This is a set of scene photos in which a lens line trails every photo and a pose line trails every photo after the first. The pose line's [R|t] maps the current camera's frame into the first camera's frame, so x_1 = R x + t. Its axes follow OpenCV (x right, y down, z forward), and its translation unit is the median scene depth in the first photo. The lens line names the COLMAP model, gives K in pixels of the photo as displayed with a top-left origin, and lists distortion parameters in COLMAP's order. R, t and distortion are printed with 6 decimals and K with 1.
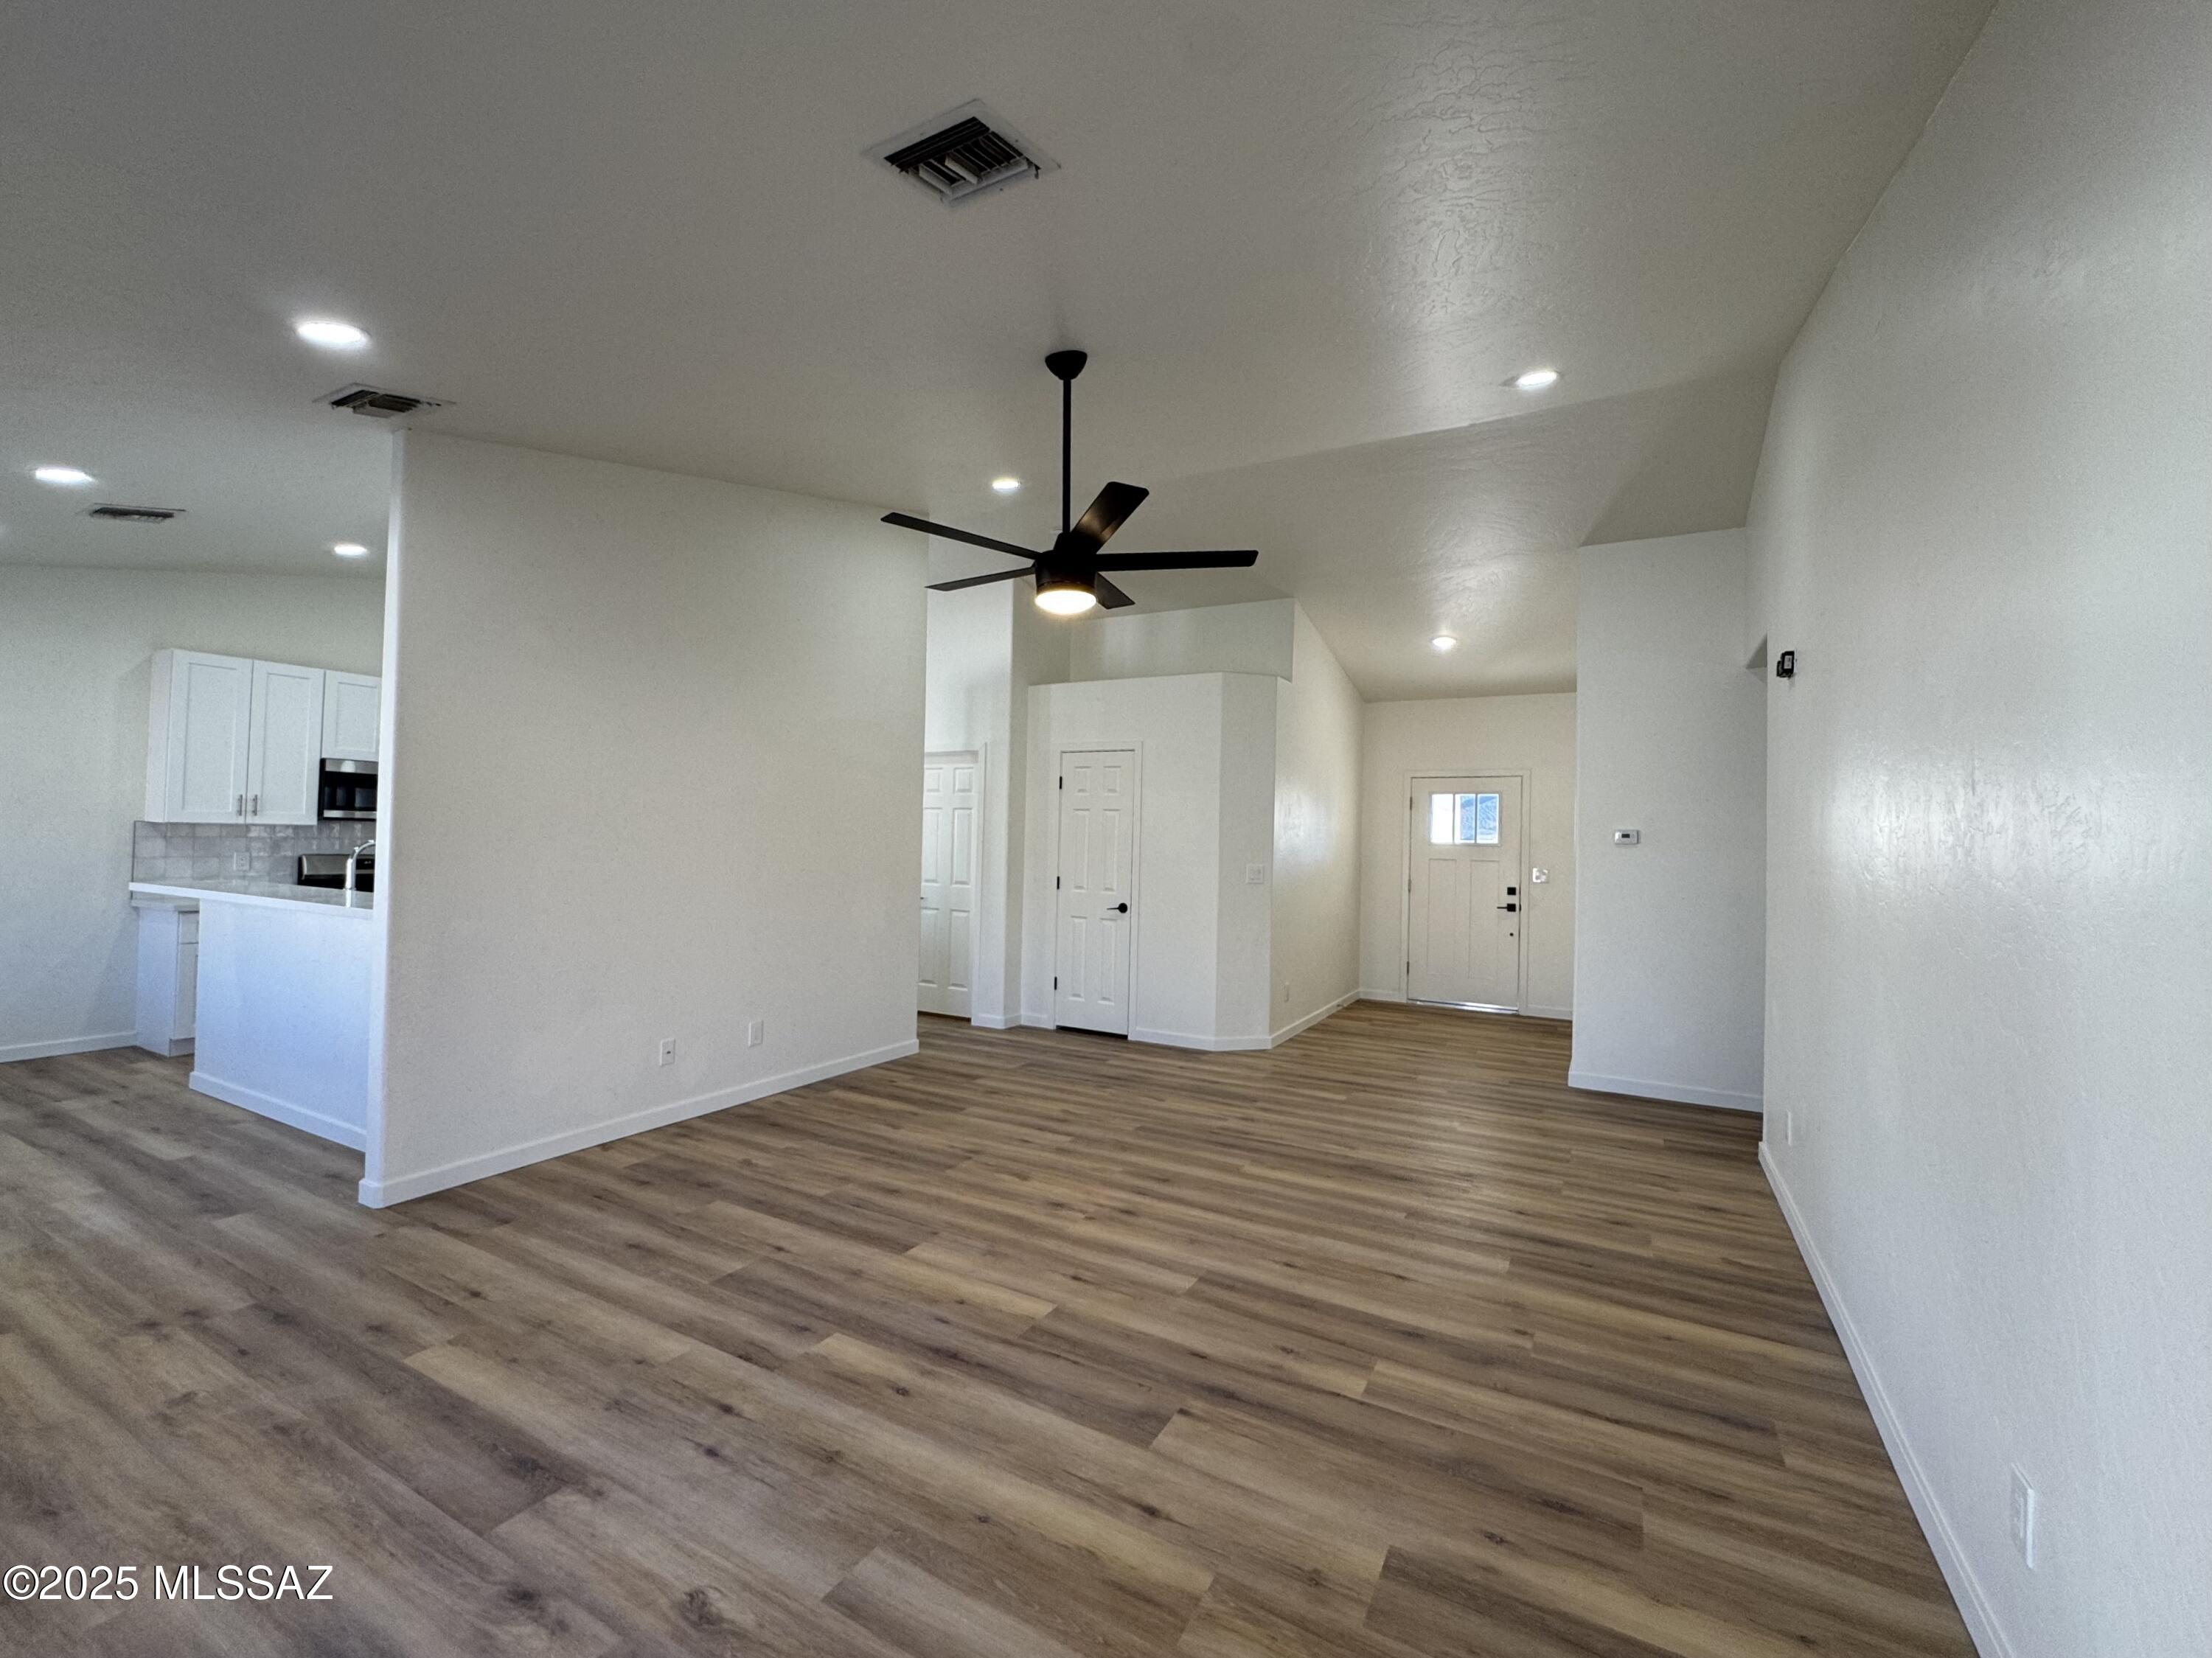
lens RADIAL K [[927.0, 0, 1101.7], [0, 927.0, 817.0], [0, 0, 1]] dist [-0.002624, -0.000202]
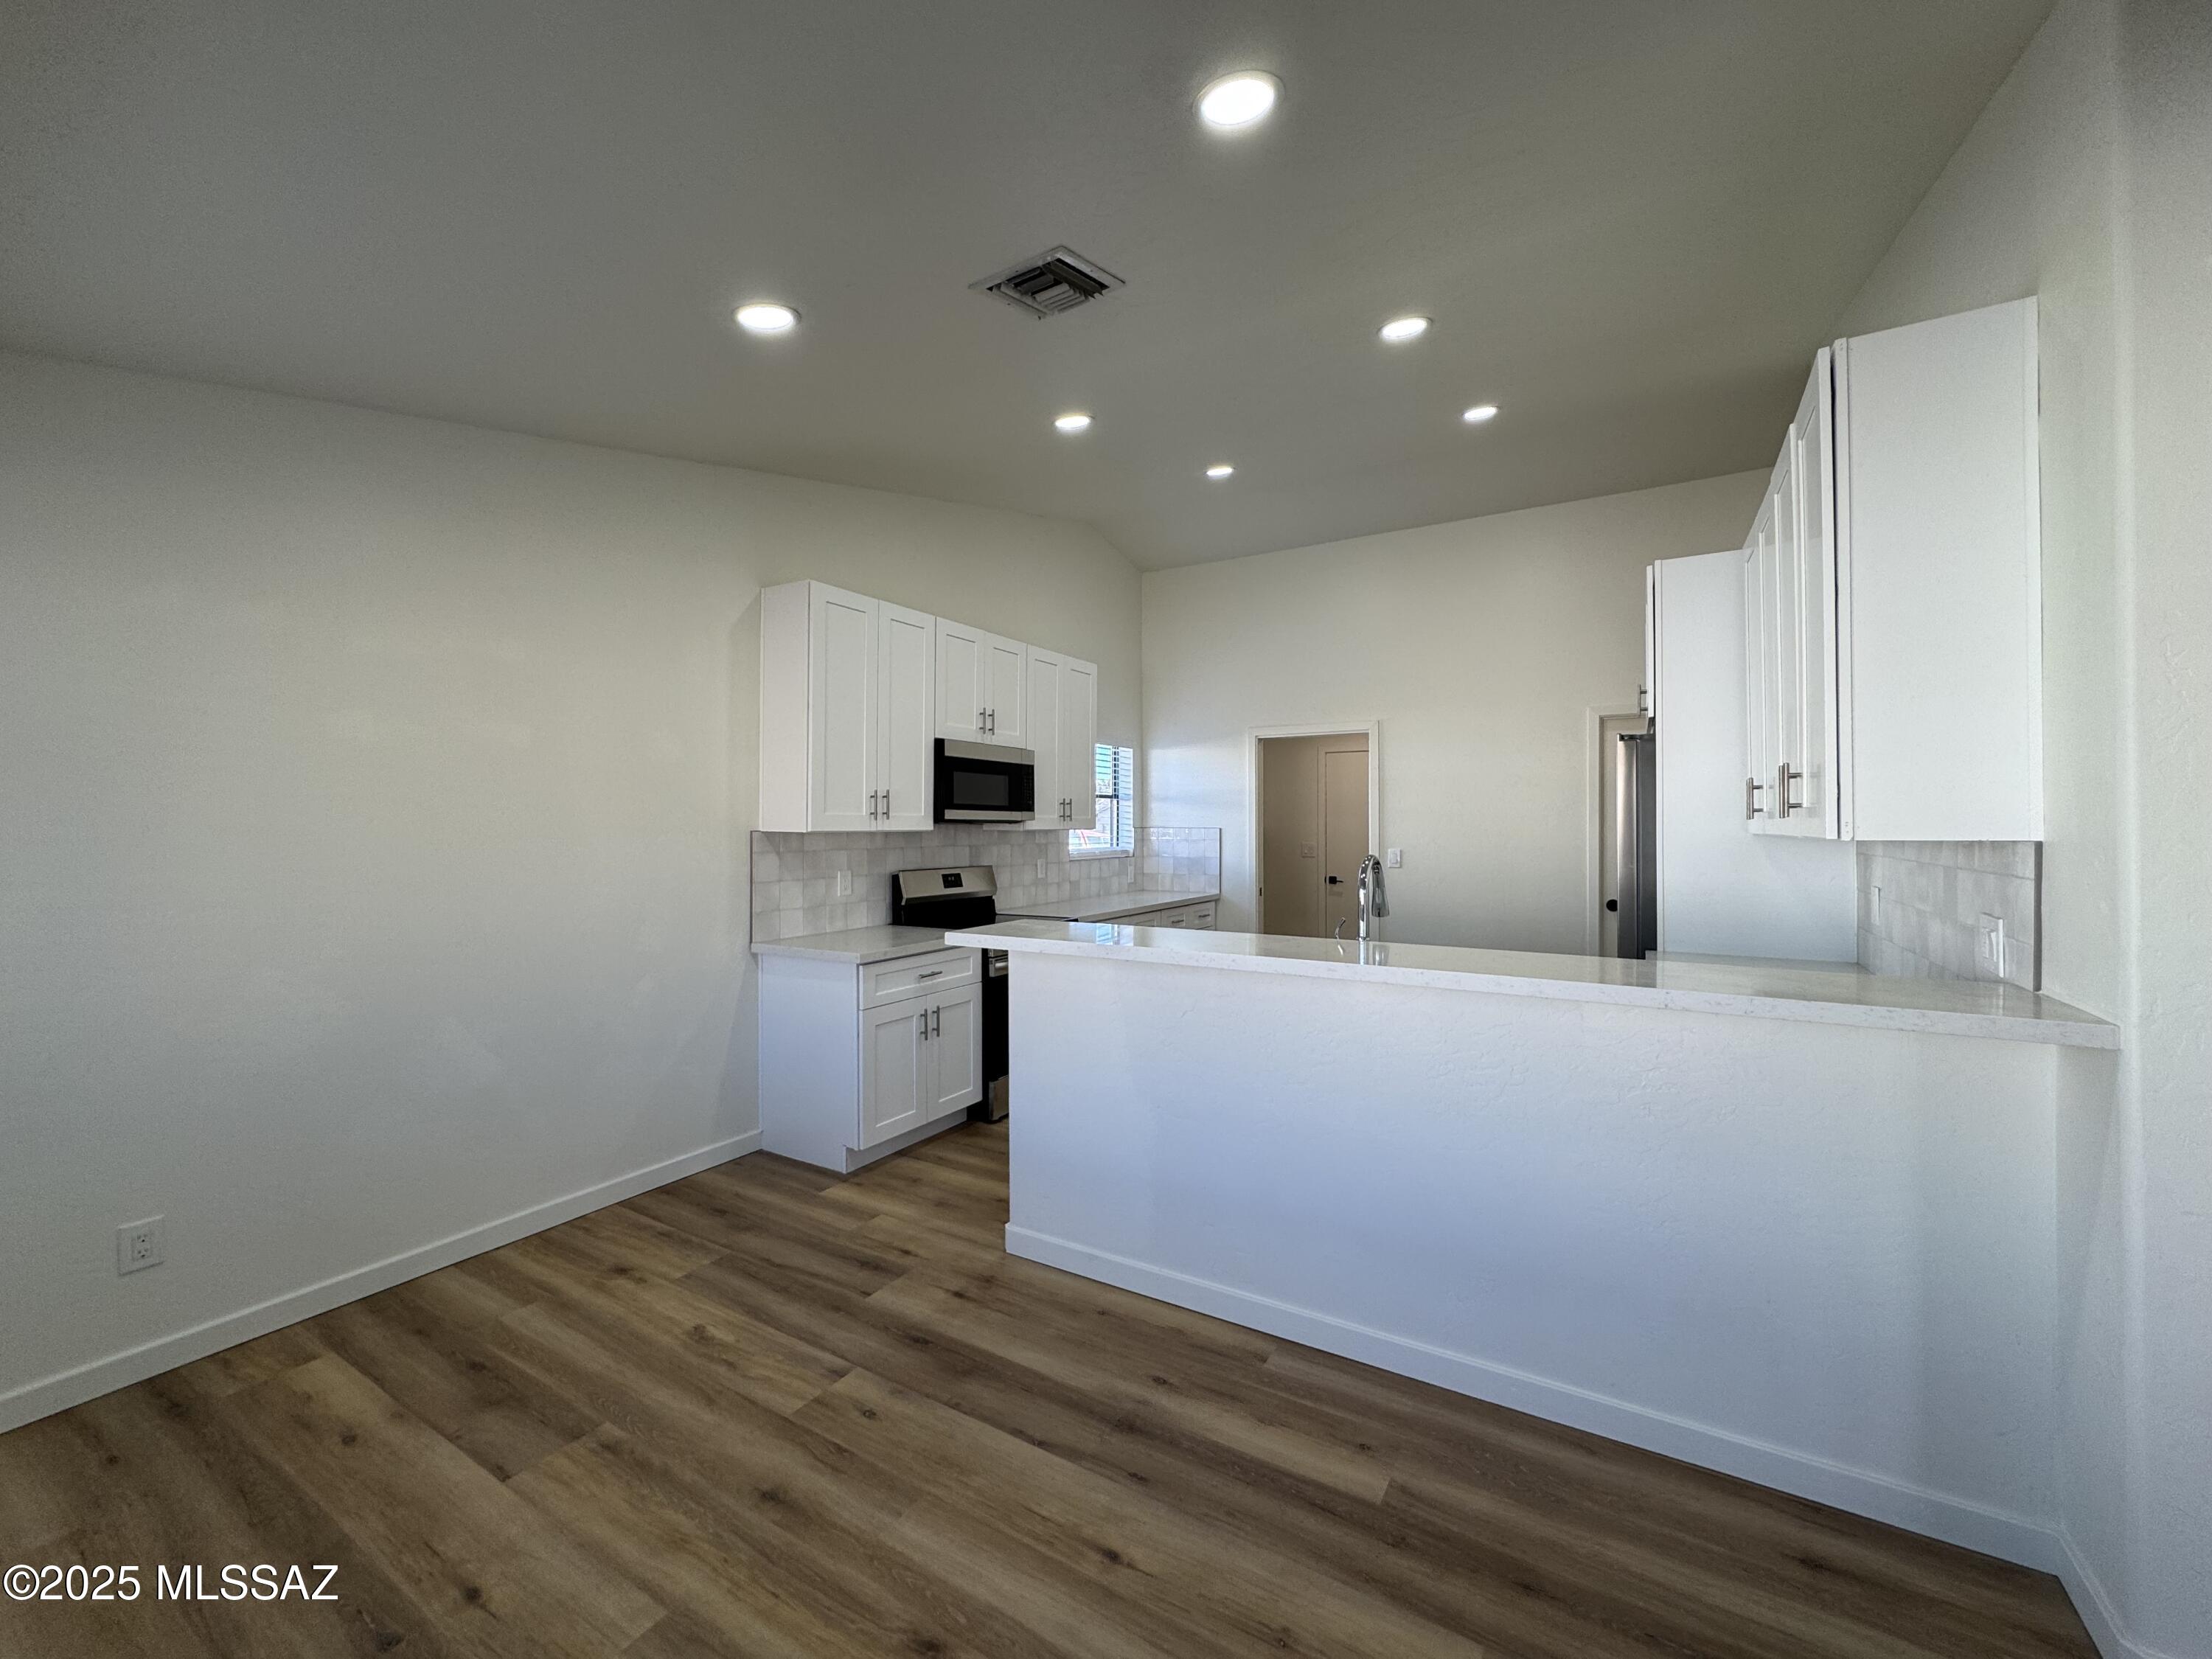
lens RADIAL K [[879.6, 0, 1105.2], [0, 879.6, 823.4], [0, 0, 1]] dist [-0.002149, 0.000956]
pose [[0.999039, -0.022934, -0.037339, -0.874397], [0.023799, 0.999455, 0.022886, -0.011863], [0.036793, -0.023753, 0.999041, 0.401998]]
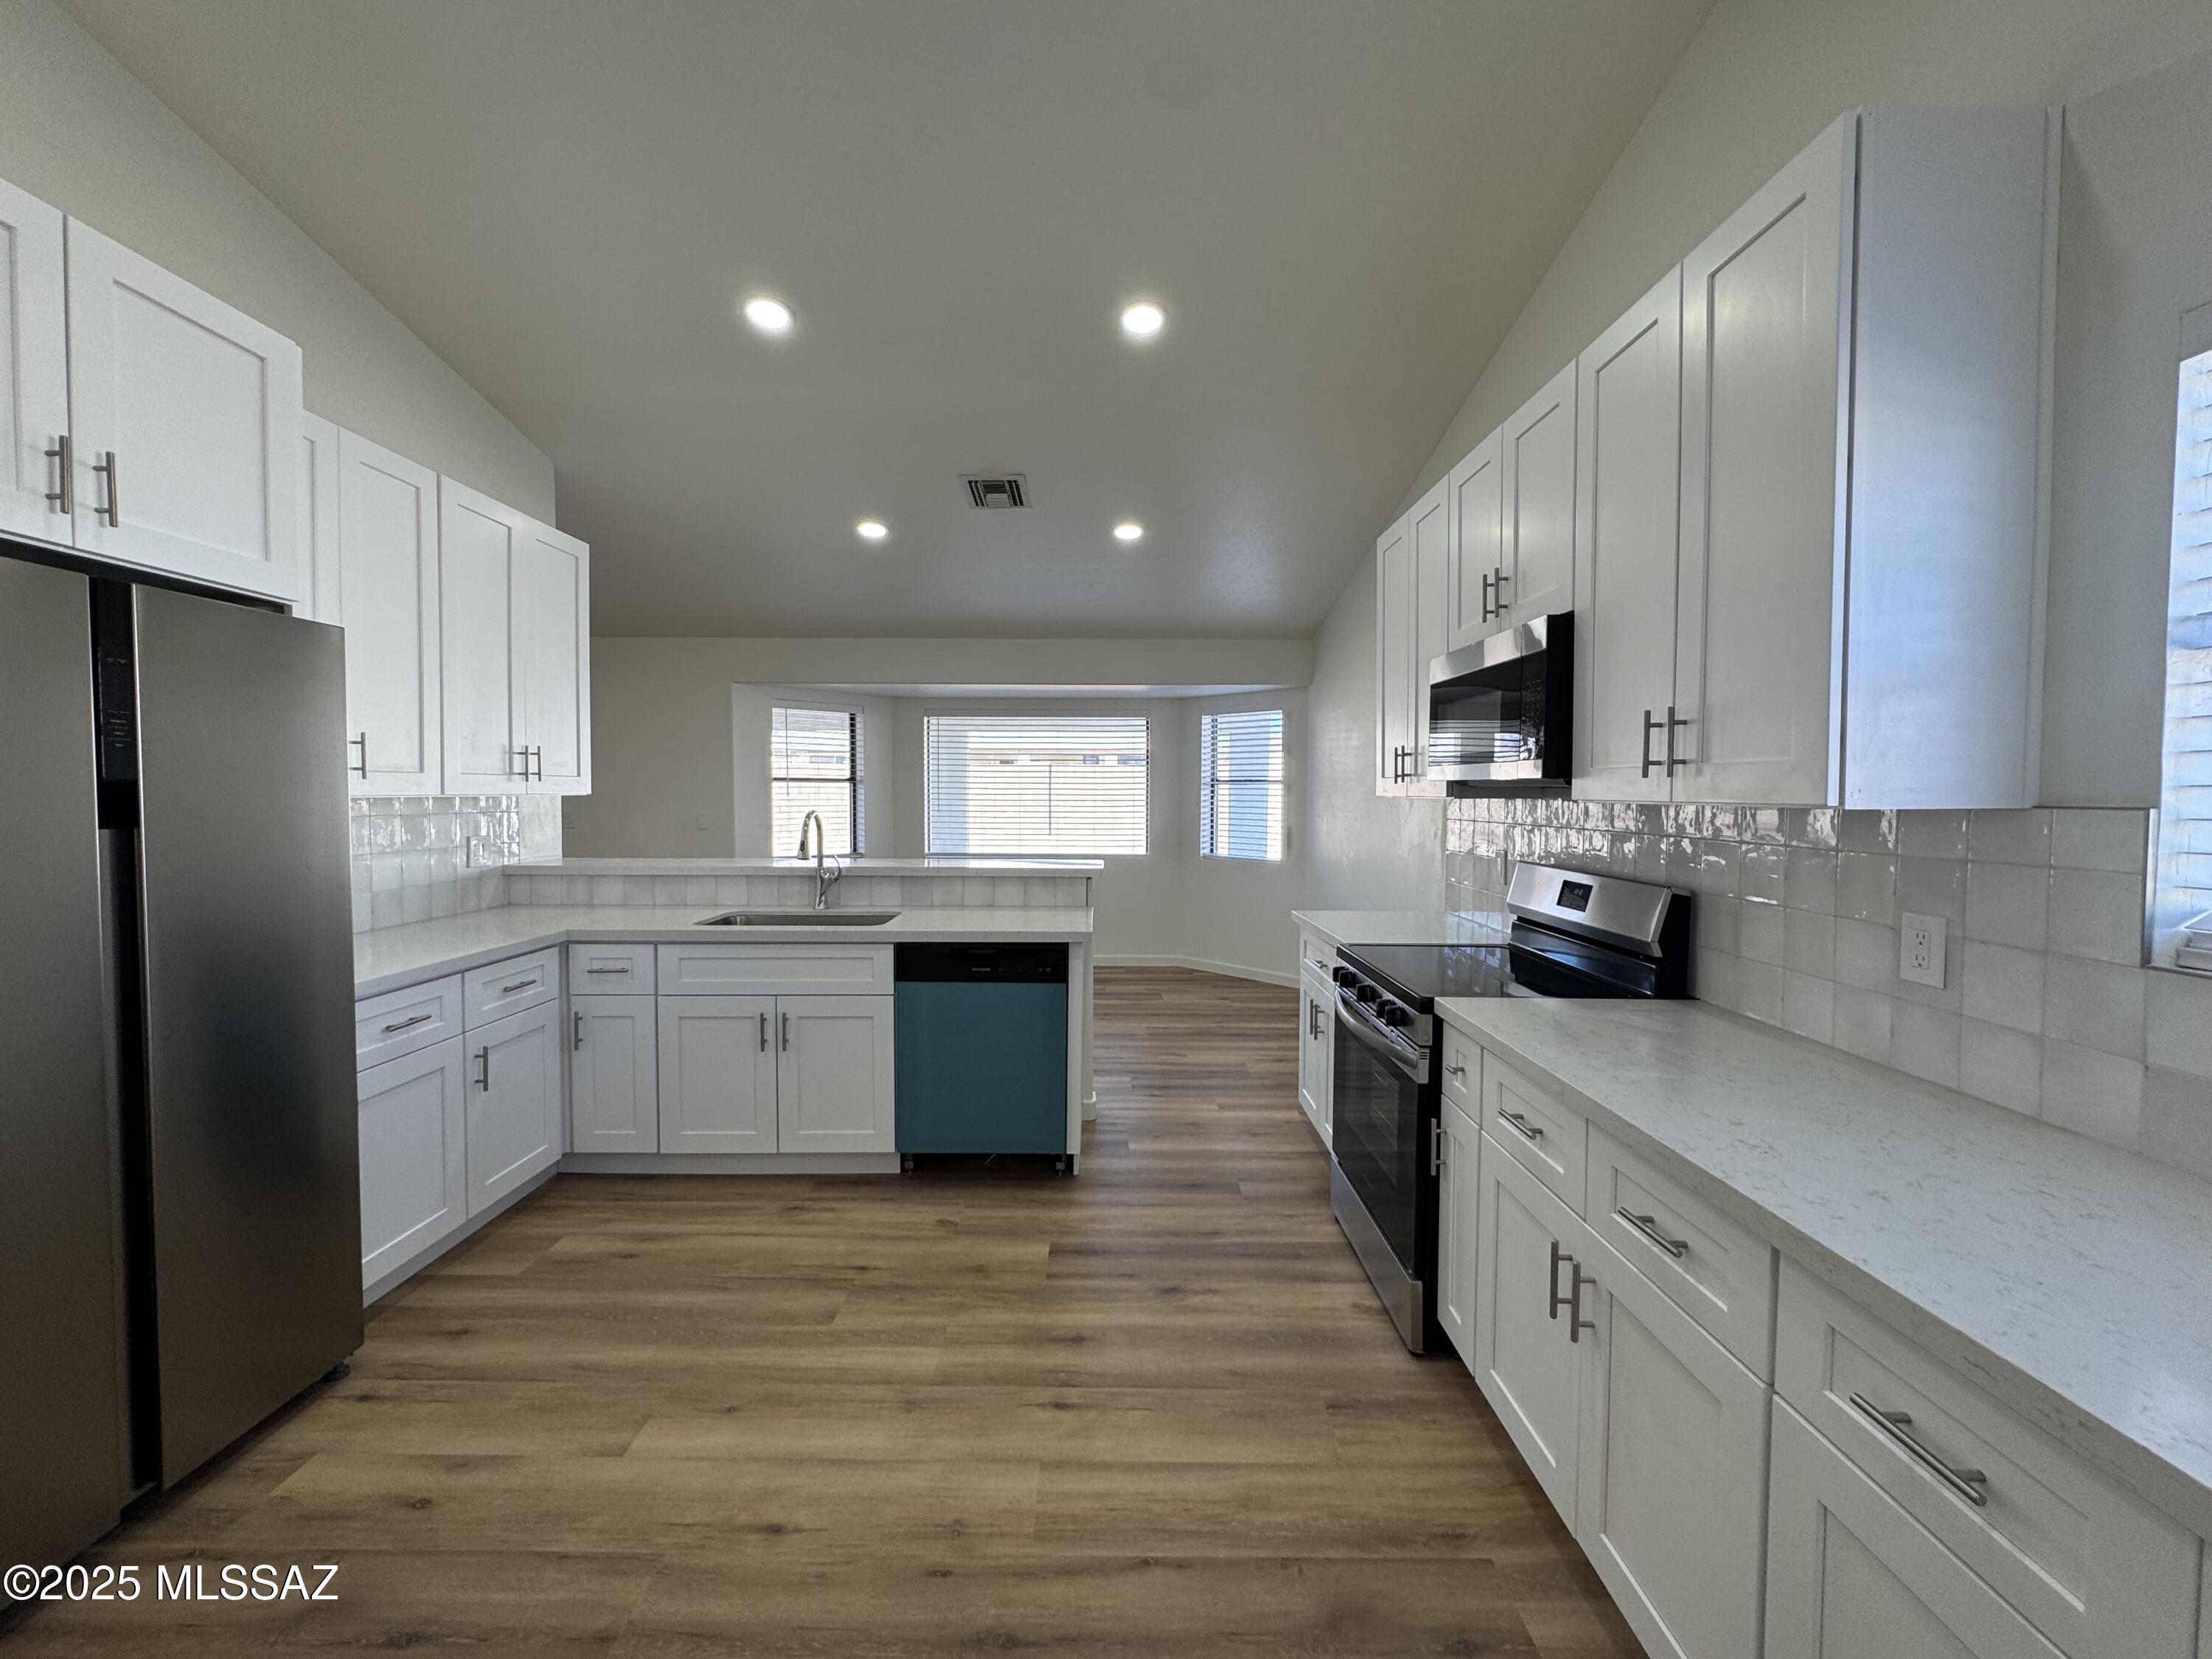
lens RADIAL K [[879.6, 0, 1103.7], [0, 879.6, 823.1], [0, 0, 1]] dist [-0.002149, 0.000956]
pose [[-0.874222, -0.005985, -0.485489, -0.594697], [-0.009863, 0.999937, 0.005432, 0.027012], [0.485426, 0.009537, -0.874226, 1.673114]]
